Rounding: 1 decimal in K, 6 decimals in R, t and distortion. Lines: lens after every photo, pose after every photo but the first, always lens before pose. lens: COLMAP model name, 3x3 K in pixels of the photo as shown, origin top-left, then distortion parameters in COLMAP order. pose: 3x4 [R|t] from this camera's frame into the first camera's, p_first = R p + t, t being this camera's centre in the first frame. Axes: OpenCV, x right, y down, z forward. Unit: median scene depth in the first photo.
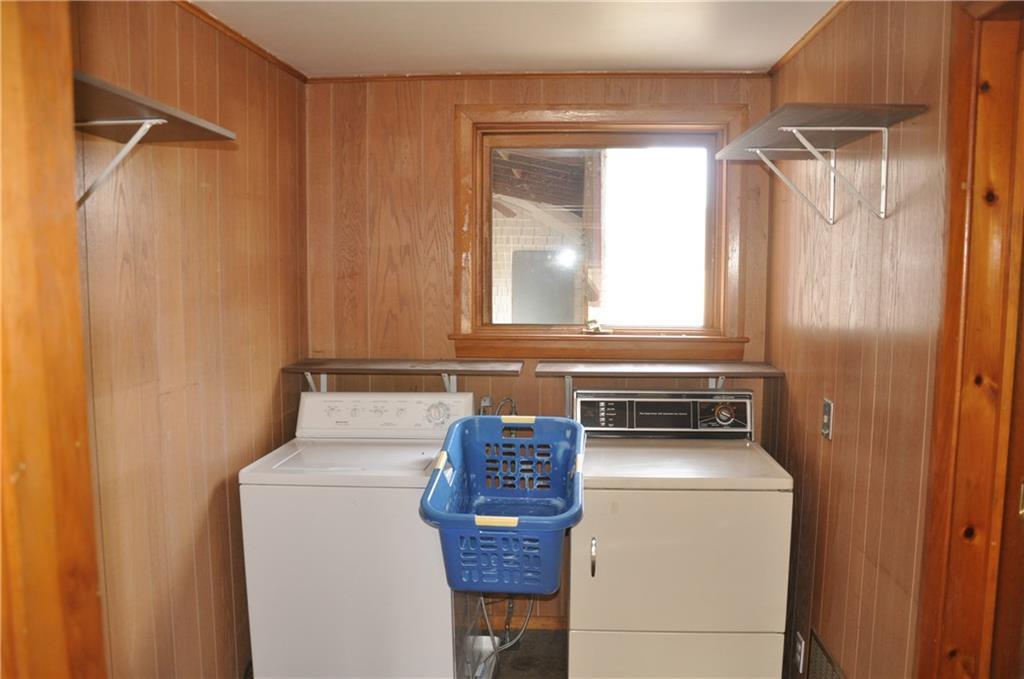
lens RADIAL K [[800.5, 0, 505.3], [0, 800.5, 342.4], [0, 0, 1]] dist [-0.160865, 0.126500]
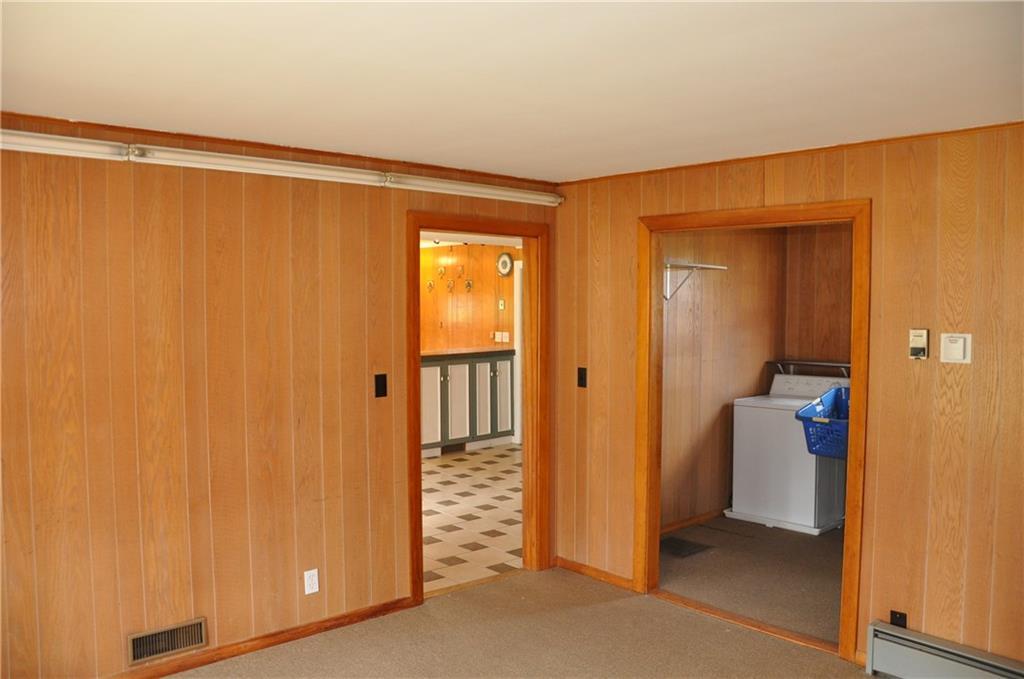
lens RADIAL K [[800.5, 0, 505.3], [0, 800.5, 342.4], [0, 0, 1]] dist [-0.160865, 0.126500]
pose [[0.721961, 0.033879, -0.691104, 0.662348], [-0.067118, 0.997519, -0.021216, 0.073329], [0.688671, 0.061703, 0.722444, -0.998774]]
